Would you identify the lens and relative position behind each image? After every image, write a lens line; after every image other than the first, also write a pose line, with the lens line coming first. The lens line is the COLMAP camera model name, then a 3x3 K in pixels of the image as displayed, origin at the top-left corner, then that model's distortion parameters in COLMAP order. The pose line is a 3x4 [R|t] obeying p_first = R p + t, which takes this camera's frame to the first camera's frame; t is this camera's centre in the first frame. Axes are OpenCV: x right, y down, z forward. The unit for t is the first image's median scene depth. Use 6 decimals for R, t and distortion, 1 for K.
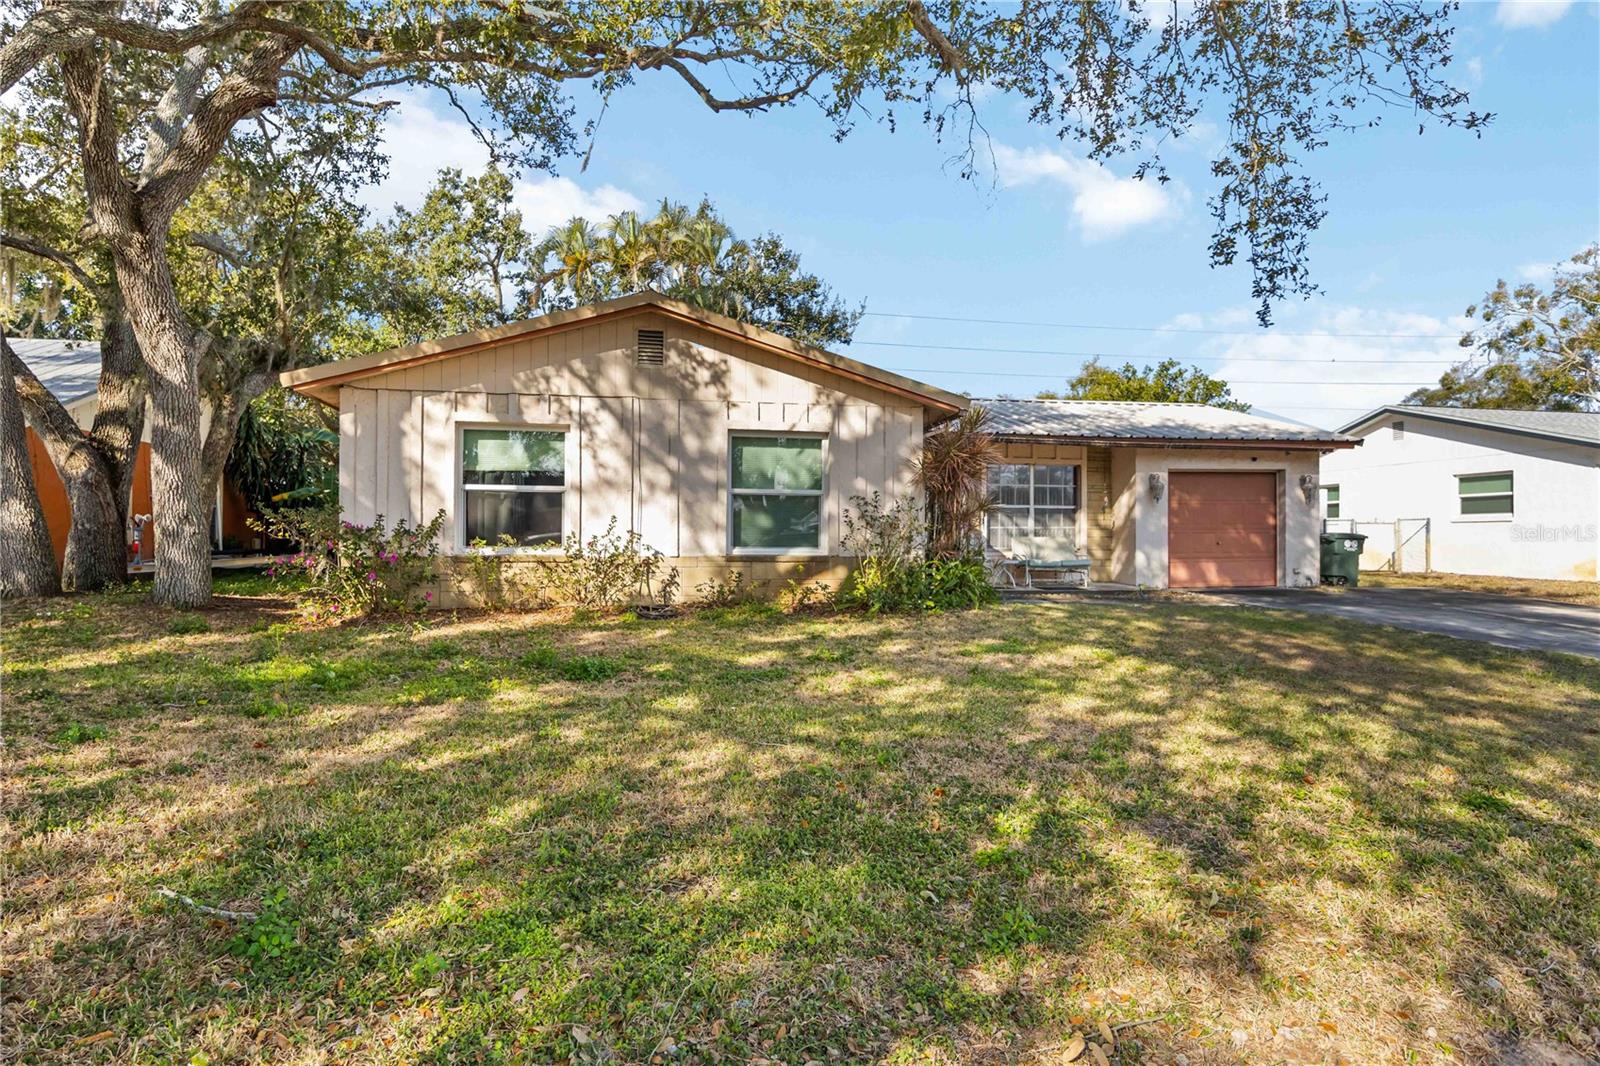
lens RADIAL K [[885.3, 0, 800.7], [0, 885.3, 537.2], [0, 0, 1]] dist [-0.003376, -0.003449]
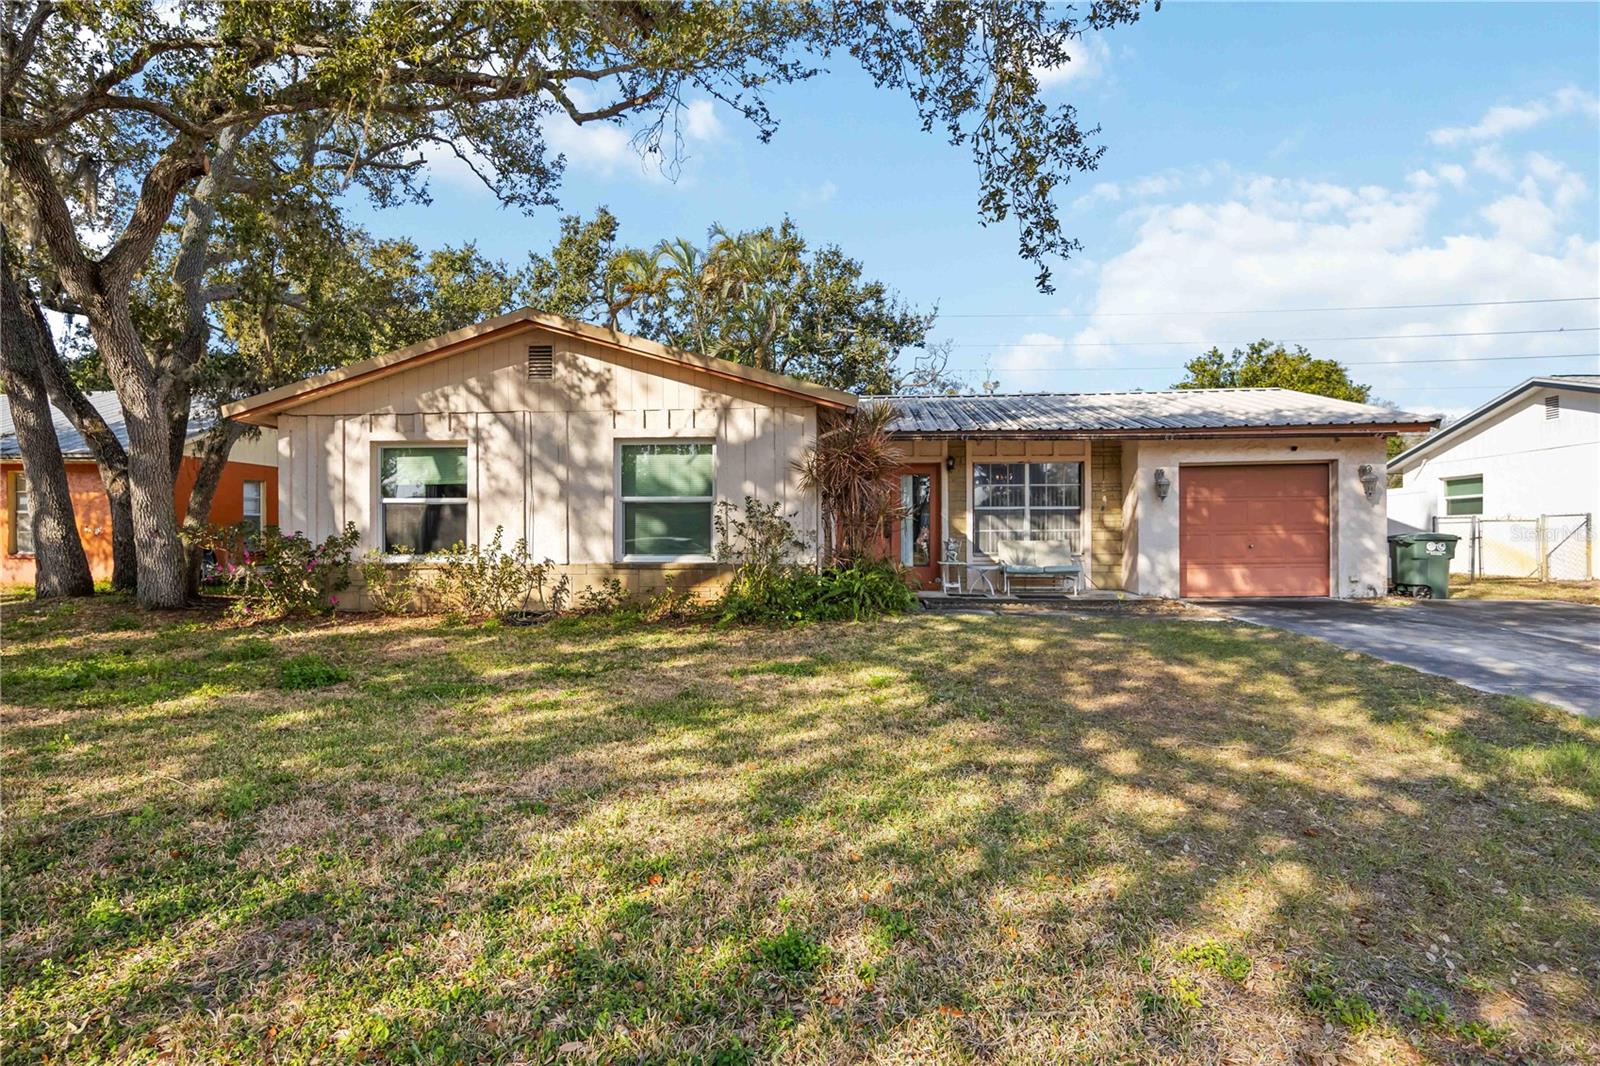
lens RADIAL K [[819.3, 0, 800.1], [0, 819.3, 542.5], [0, 0, 1]] dist [-0.020419, 0.002585]
pose [[0.963458, -0.005407, -0.267804, 0.362130], [0.006906, 0.999965, 0.004657, -0.004841], [0.267769, -0.006336, 0.963462, 0.152693]]
